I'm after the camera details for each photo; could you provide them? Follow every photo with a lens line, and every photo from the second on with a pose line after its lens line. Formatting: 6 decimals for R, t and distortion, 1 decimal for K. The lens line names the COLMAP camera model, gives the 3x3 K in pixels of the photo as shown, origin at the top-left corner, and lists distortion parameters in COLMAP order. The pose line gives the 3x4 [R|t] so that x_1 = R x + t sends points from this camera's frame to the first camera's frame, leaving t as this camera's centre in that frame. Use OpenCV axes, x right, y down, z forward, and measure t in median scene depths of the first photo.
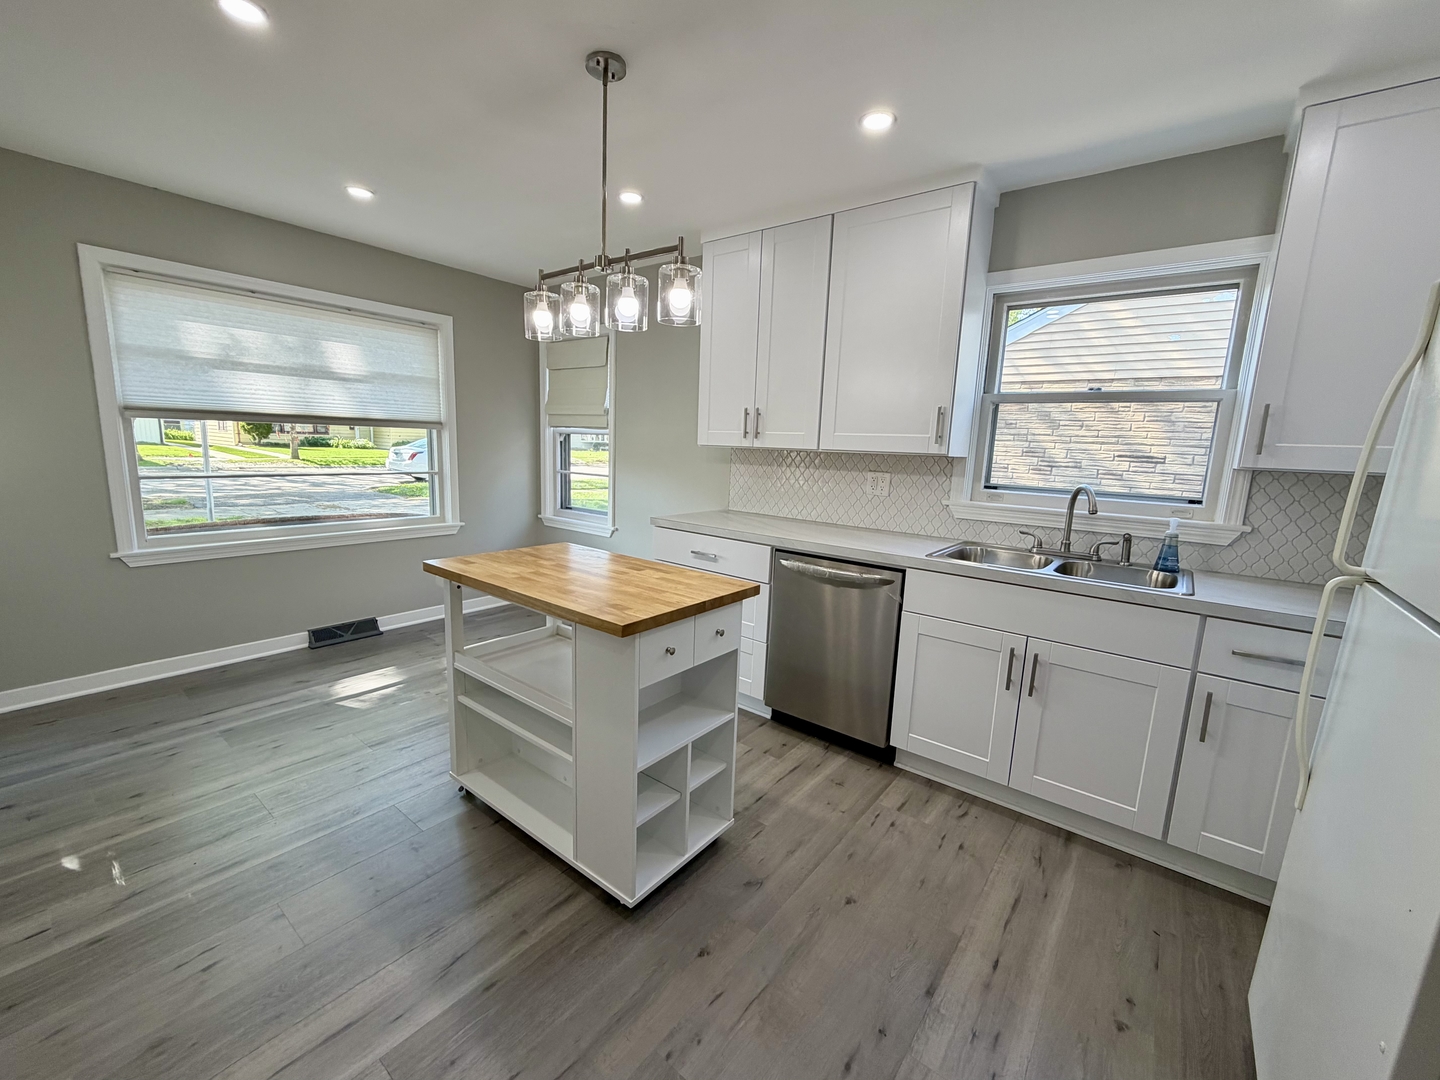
lens RADIAL K [[589.3, 0, 722.6], [0, 589.3, 543.1], [0, 0, 1]] dist [-0.000399, 0.000051]
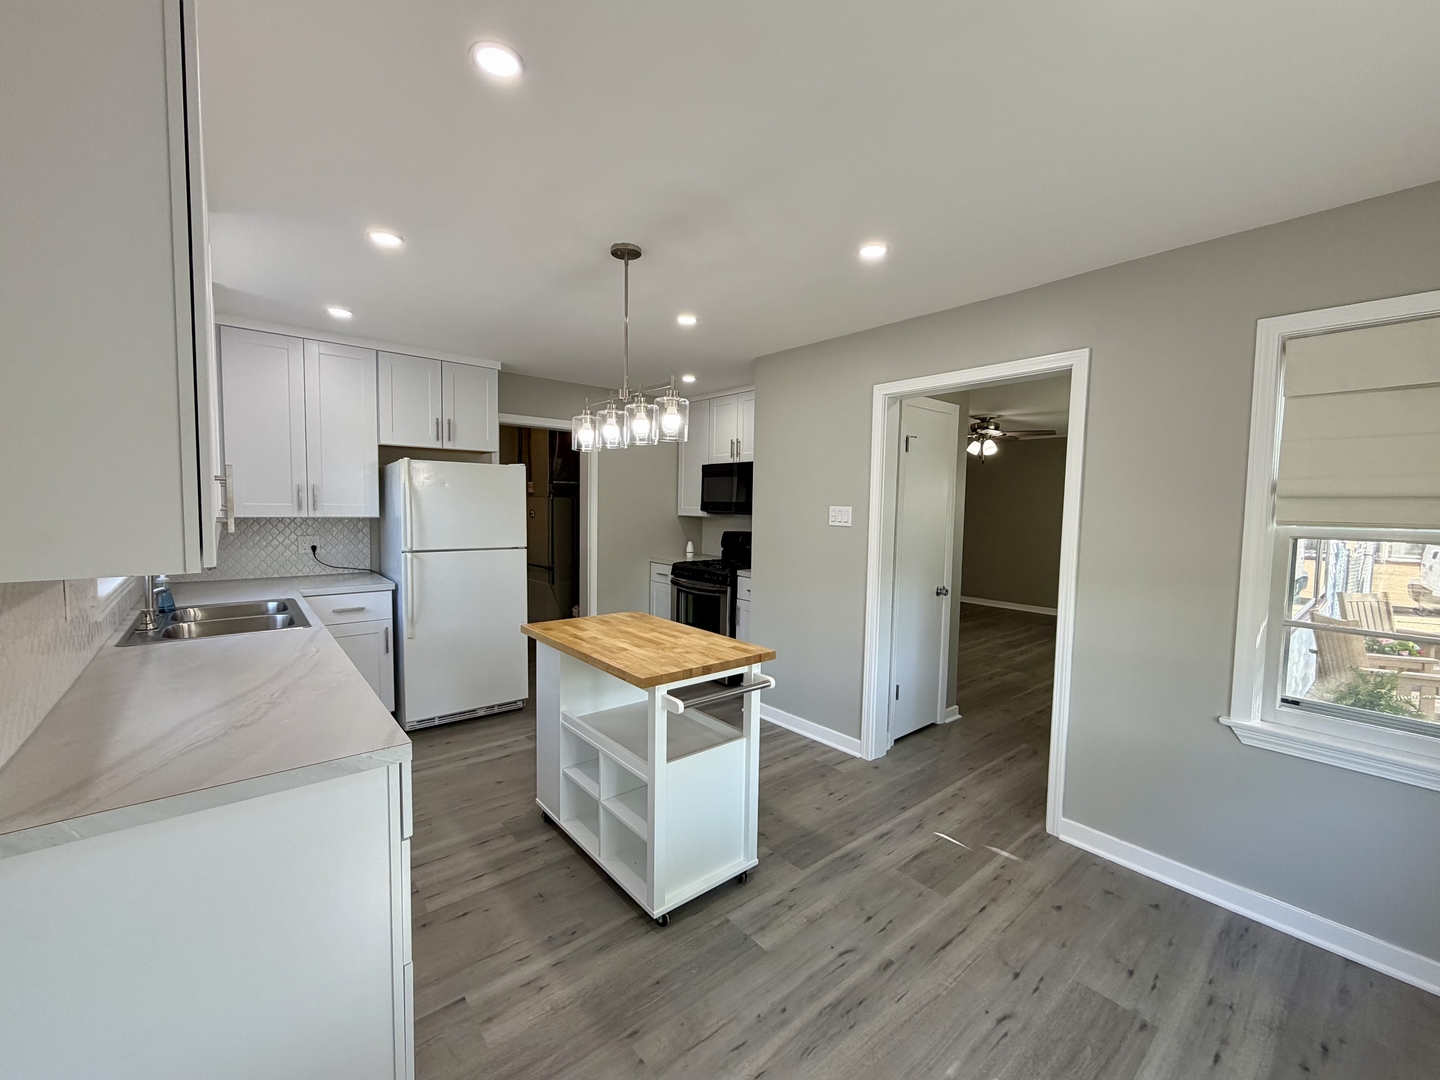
lens RADIAL K [[589.3, 0, 722.6], [0, 589.3, 543.1], [0, 0, 1]] dist [-0.000399, 0.000051]
pose [[-0.976514, -0.071904, 0.203102, -0.537453], [-0.021861, 0.970869, 0.238613, -0.369969], [-0.214342, 0.228569, -0.949639, 1.752198]]
